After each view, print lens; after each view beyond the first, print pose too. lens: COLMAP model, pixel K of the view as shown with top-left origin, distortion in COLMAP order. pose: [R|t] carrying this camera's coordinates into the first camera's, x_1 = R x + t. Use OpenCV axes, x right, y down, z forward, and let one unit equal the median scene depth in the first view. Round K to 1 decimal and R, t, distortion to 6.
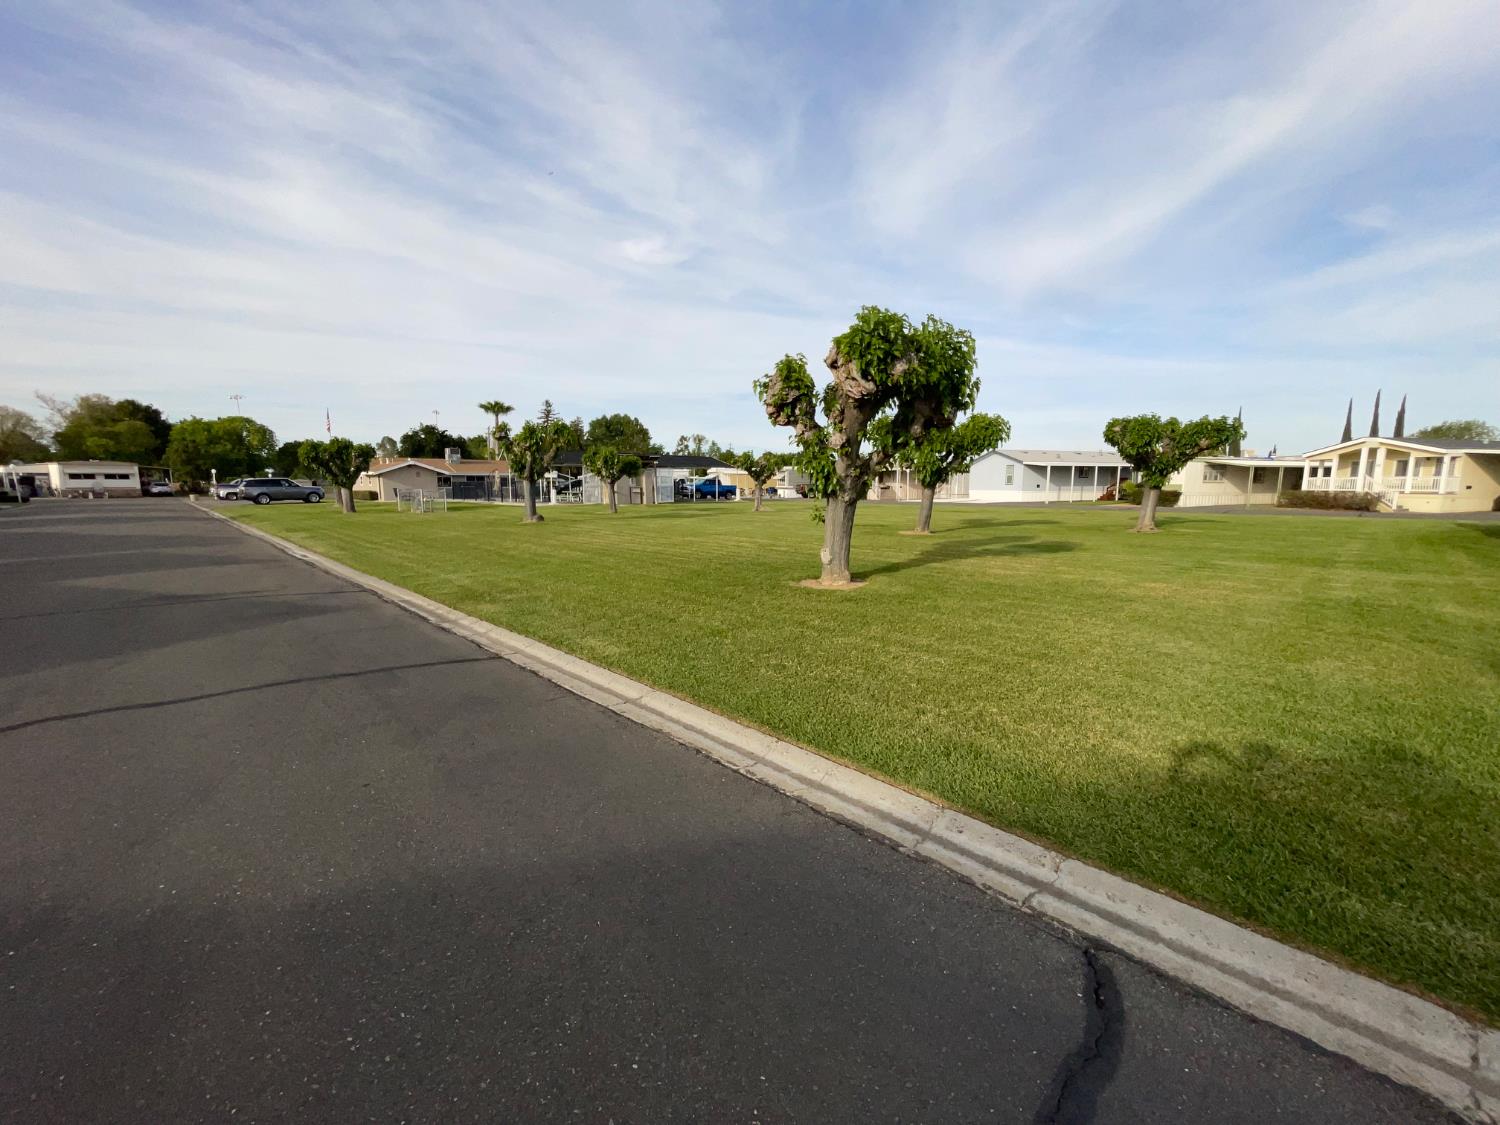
lens RADIAL K [[600.3, 0, 743.1], [0, 600.3, 570.8], [0, 0, 1]] dist [-0.011186, 0.003157]
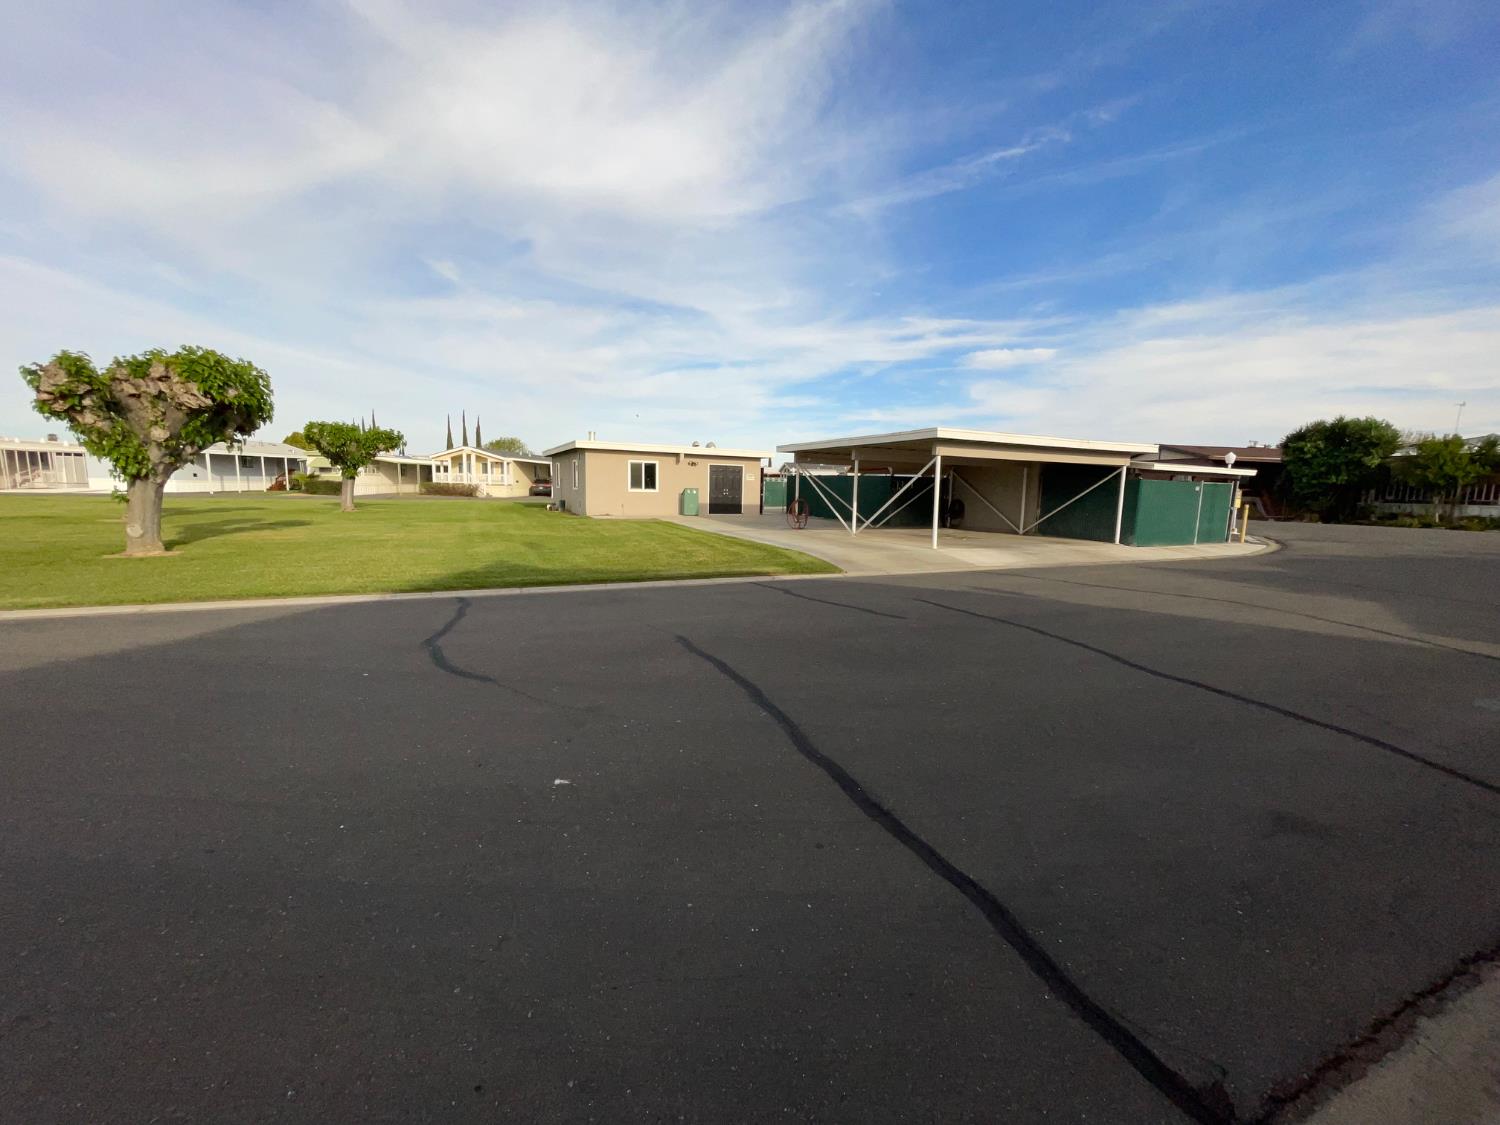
lens RADIAL K [[600.3, 0, 743.1], [0, 600.3, 570.8], [0, 0, 1]] dist [-0.011186, 0.003157]
pose [[0.330944, -0.125403, 0.935281, -0.136539], [0.112798, 0.989281, 0.092730, 0.018947], [-0.936885, 0.074809, 0.341542, -0.119449]]
